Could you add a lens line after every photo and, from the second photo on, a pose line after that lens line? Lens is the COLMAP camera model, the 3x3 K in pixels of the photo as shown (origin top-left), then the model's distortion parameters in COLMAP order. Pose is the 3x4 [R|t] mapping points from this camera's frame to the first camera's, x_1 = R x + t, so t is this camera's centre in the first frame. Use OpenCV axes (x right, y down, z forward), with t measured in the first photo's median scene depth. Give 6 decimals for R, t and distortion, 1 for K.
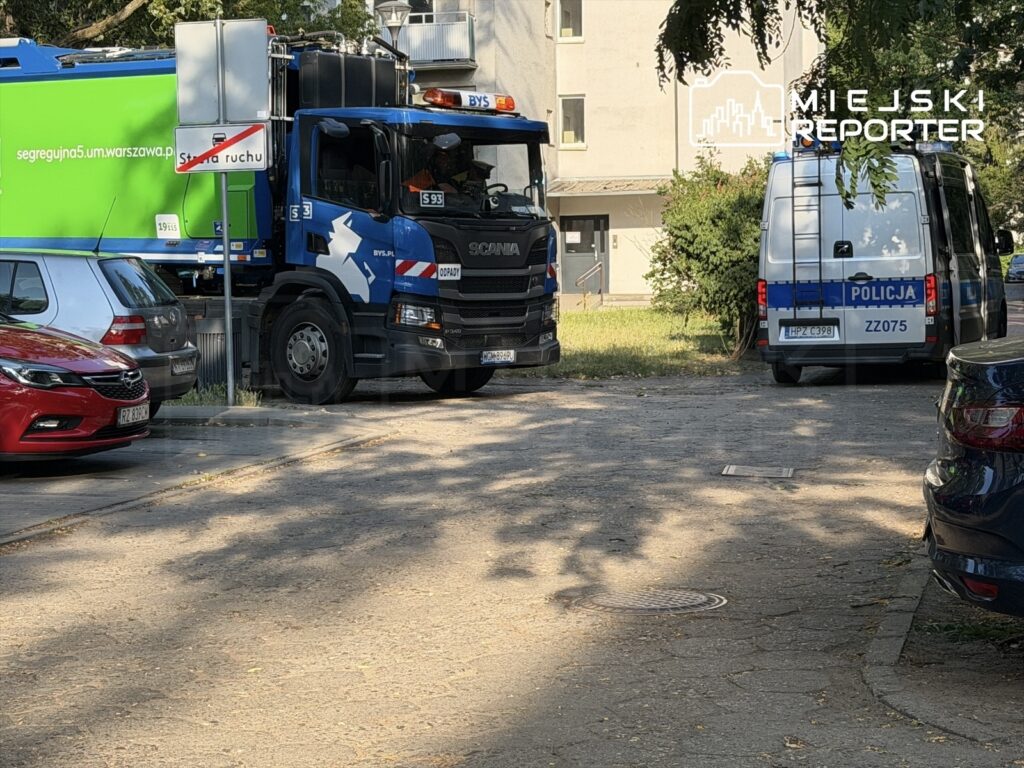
lens RADIAL K [[2284.9, 0, 512.0], [0, 2284.9, 384.0], [0, 0, 1]] dist [0.053652, 0.031675]
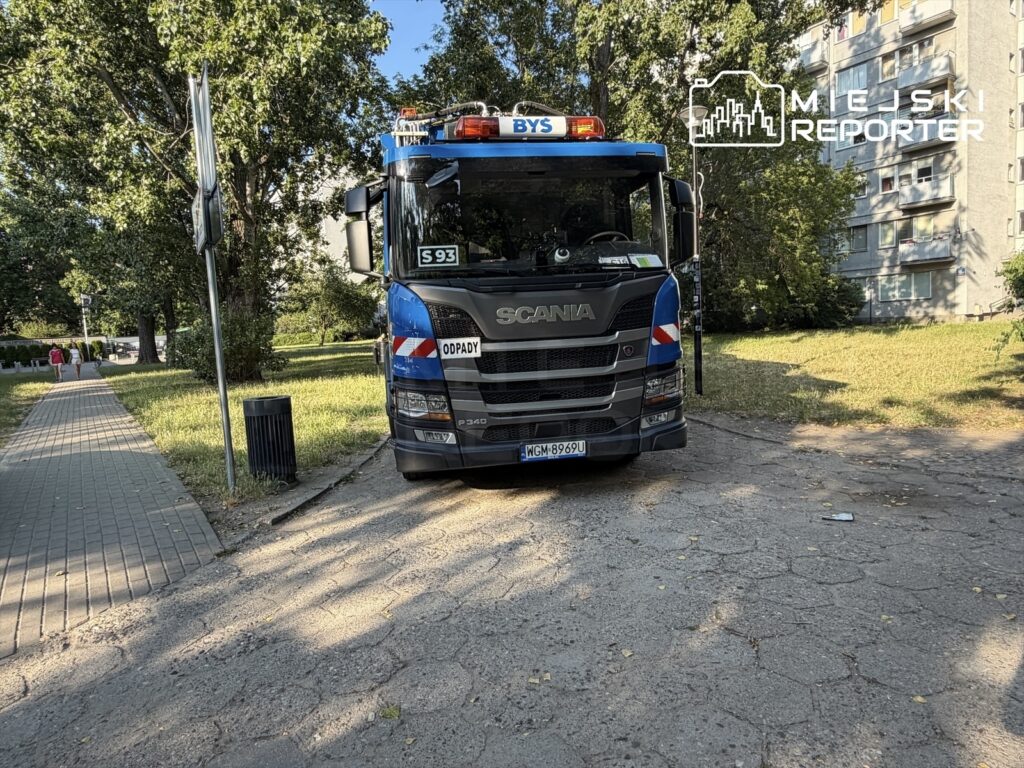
lens RADIAL K [[613.8, 0, 512.0], [0, 613.8, 384.0], [0, 0, 1]] dist [0.000100, -0.000917]
pose [[0.755535, 0.033339, -0.654260, 0.123622], [0.014489, 0.997610, 0.067566, -0.050372], [0.654948, -0.060528, 0.753246, 0.846259]]
